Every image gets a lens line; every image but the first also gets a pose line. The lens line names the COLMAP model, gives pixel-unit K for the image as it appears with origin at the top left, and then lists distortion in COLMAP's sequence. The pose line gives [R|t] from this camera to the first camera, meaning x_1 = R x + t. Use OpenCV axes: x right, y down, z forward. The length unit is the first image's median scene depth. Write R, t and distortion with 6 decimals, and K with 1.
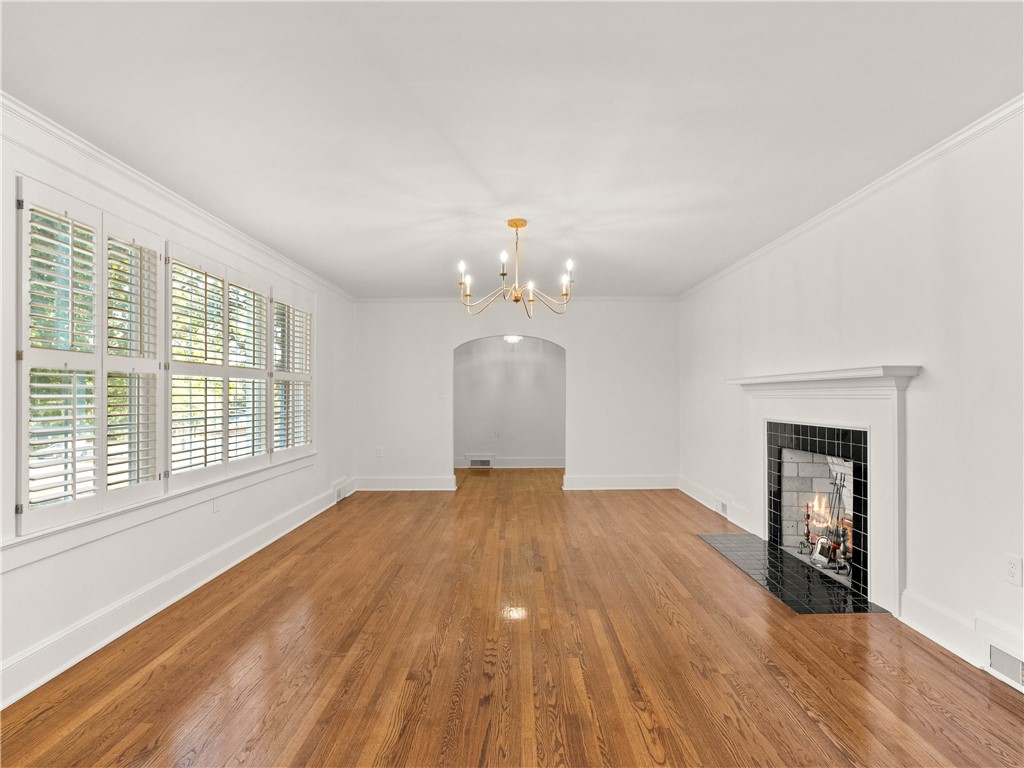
lens RADIAL K [[518.0, 0, 510.8], [0, 518.0, 394.9], [0, 0, 1]] dist [-0.009498, 0.003739]
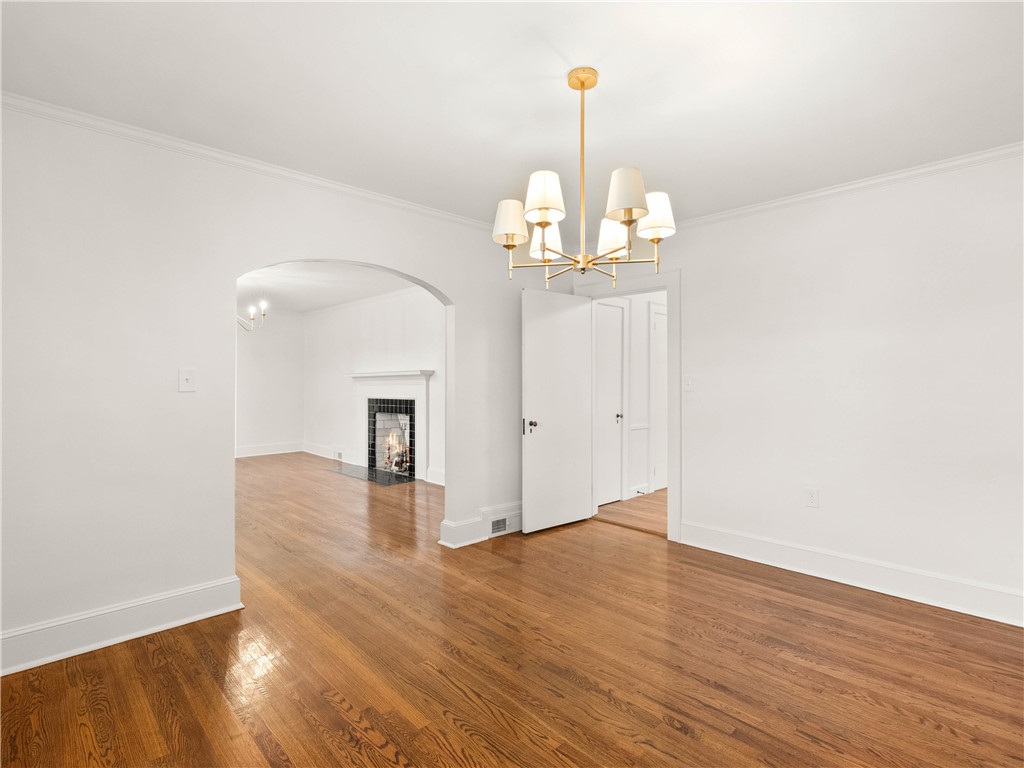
lens RADIAL K [[518.0, 0, 516.0], [0, 518.0, 387.8], [0, 0, 1]] dist [-0.009498, 0.003739]
pose [[0.709405, 0.002212, 0.704798, -0.445285], [-0.004487, 0.999989, 0.001378, 0.012924], [-0.704787, -0.004140, 0.709407, -0.693484]]
